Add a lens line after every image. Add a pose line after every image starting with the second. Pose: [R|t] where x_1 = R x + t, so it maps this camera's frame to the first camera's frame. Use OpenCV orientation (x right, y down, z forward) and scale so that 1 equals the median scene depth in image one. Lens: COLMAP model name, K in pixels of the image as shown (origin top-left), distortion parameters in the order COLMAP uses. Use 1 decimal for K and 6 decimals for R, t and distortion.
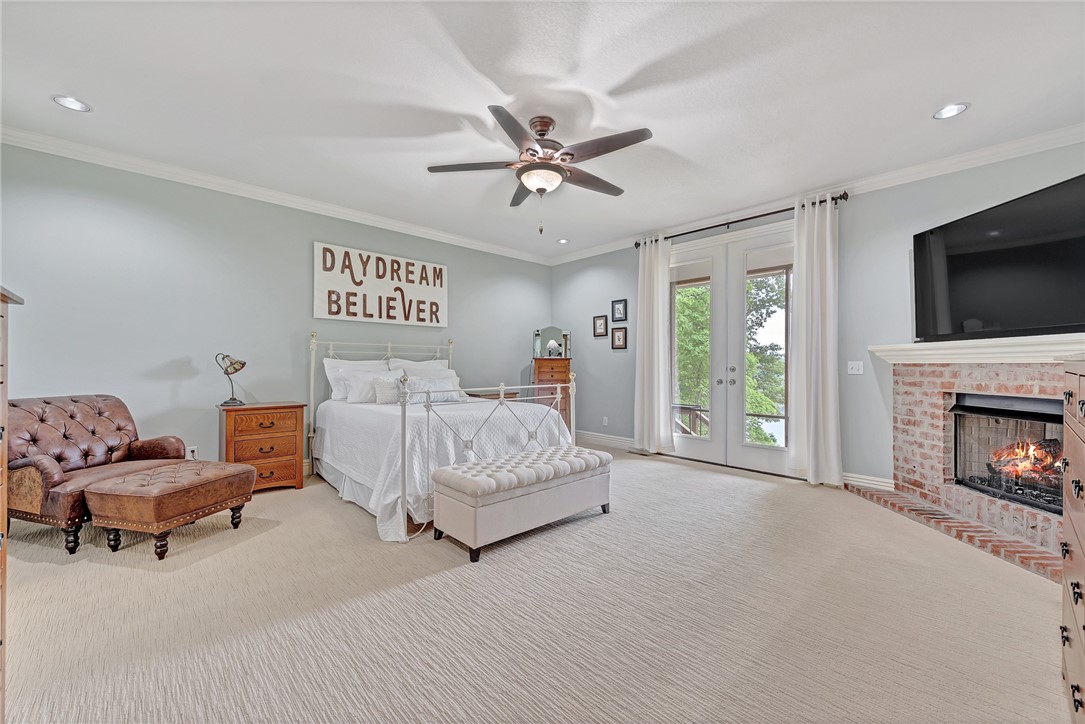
lens RADIAL K [[434.2, 0, 536.9], [0, 434.2, 362.5], [0, 0, 1]] dist [0.010781, -0.003043]
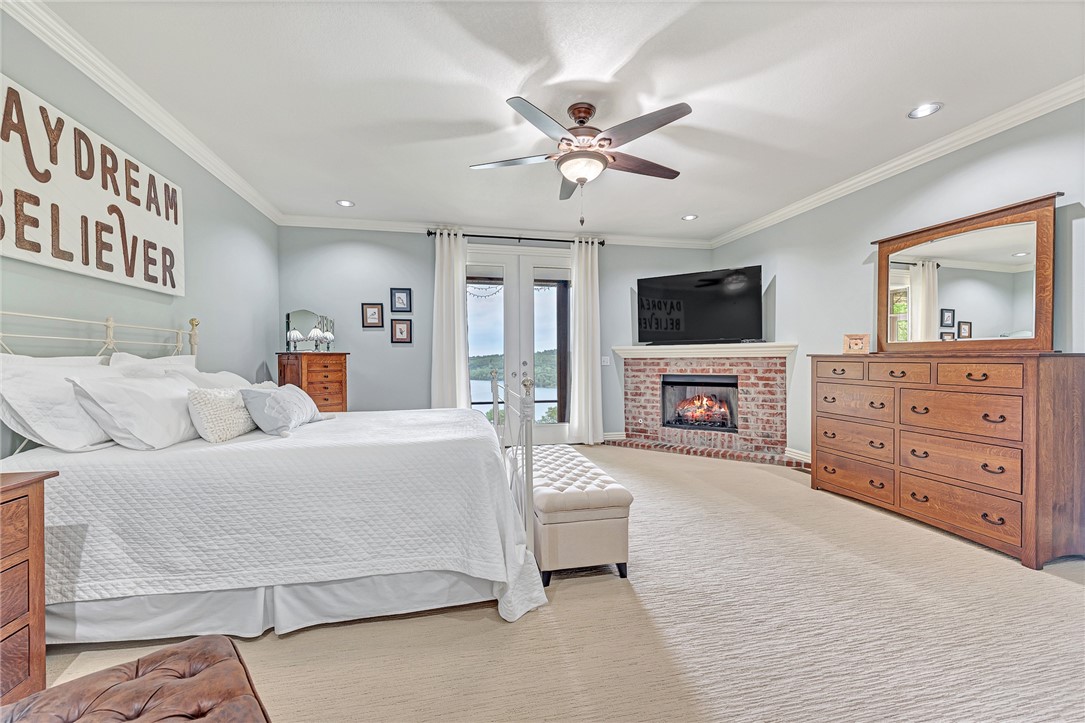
lens RADIAL K [[434.2, 0, 543.0], [0, 434.2, 360.1], [0, 0, 1]] dist [0.010781, -0.003043]
pose [[0.509645, -0.008717, 0.860341, -0.531716], [0.002835, 0.999960, 0.008452, -0.003183], [-0.860380, -0.001868, 0.509649, 0.356994]]
